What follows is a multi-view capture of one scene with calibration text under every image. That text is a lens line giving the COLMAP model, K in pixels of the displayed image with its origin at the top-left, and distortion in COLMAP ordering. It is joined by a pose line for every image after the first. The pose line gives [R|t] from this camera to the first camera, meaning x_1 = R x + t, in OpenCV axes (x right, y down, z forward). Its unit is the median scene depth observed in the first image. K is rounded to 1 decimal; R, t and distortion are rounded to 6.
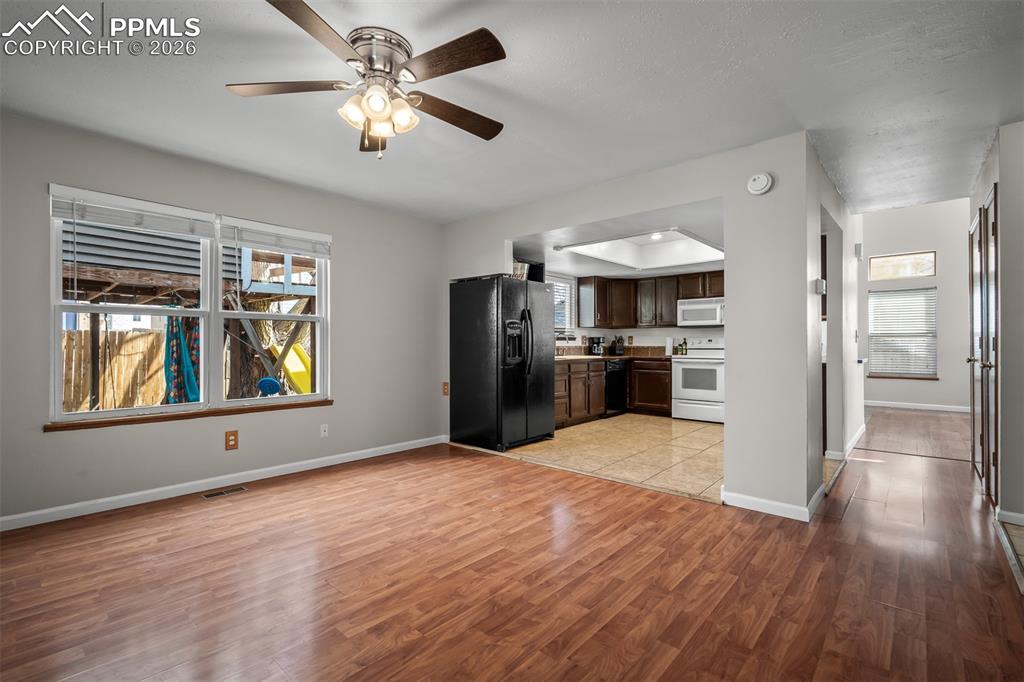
lens RADIAL K [[457.7, 0, 512.8], [0, 457.7, 343.7], [0, 0, 1]] dist [-0.001746, -0.001846]
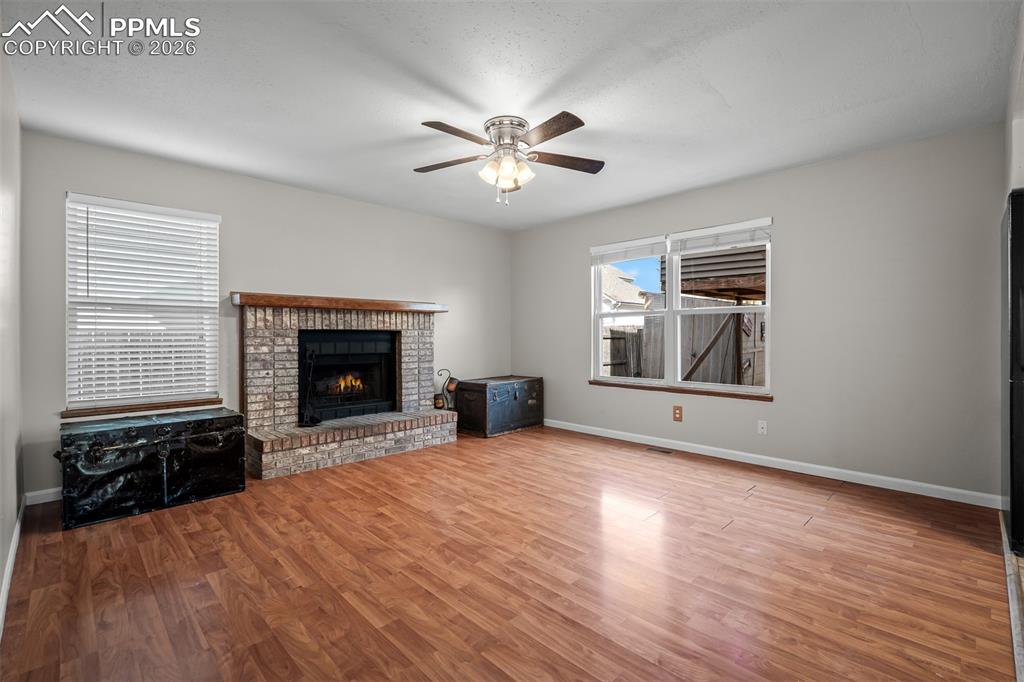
lens RADIAL K [[457.7, 0, 513.0], [0, 457.7, 338.5], [0, 0, 1]] dist [-0.001746, -0.001846]
pose [[-0.073119, 0.001665, -0.997322, 0.563073], [0.006736, 0.999977, 0.001176, 0.003489], [0.997300, -0.006631, -0.073129, 0.564385]]
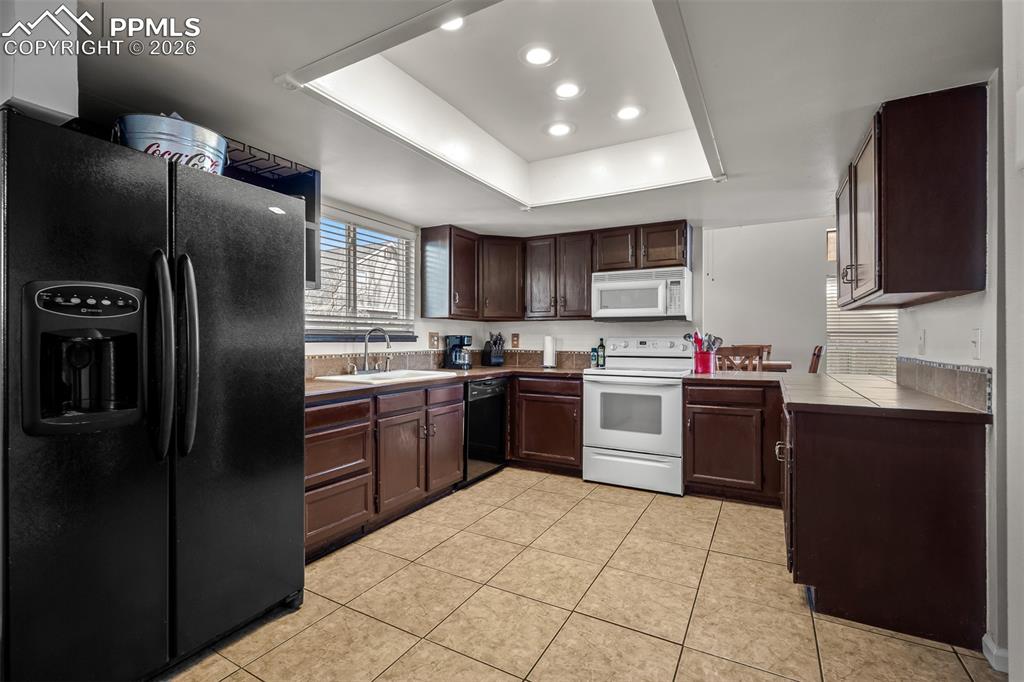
lens RADIAL K [[457.7, 0, 512.0], [0, 457.7, 339.8], [0, 0, 1]] dist [-0.001746, -0.001846]
pose [[0.976606, 0.002576, 0.215022, 0.229871], [-0.003534, 0.999985, 0.004073, -0.021003], [-0.215009, -0.004737, 0.976601, 0.764951]]
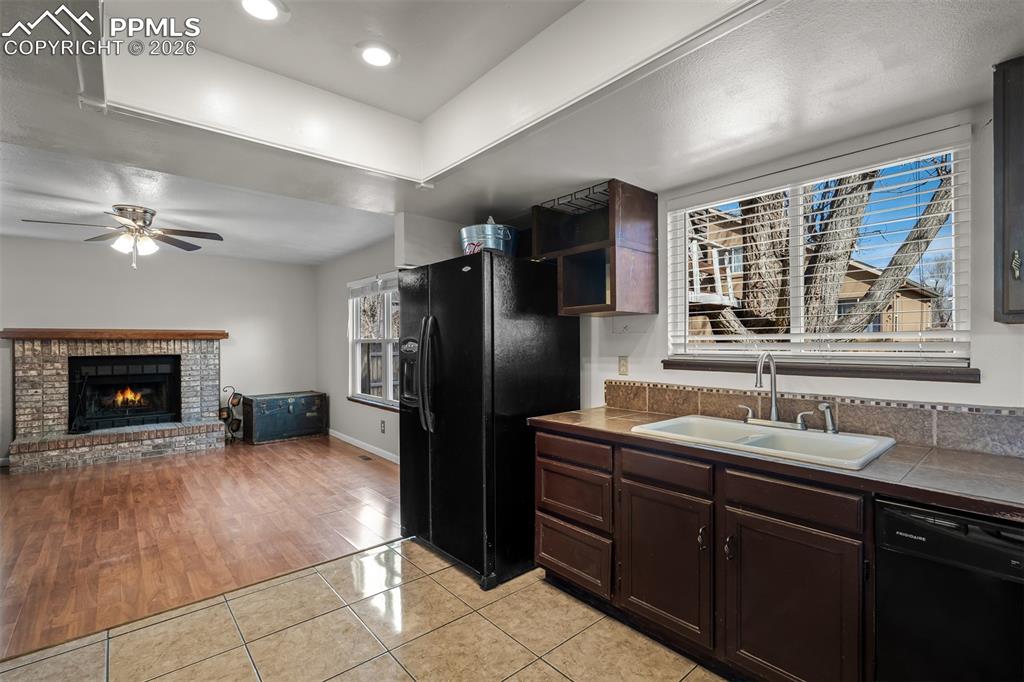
lens RADIAL K [[457.7, 0, 515.7], [0, 457.7, 345.9], [0, 0, 1]] dist [-0.001746, -0.001846]
pose [[-0.127924, 0.006688, -0.991761, 0.689210], [0.004863, 0.999969, 0.006116, -0.049221], [0.991772, -0.004040, -0.127953, 1.403326]]
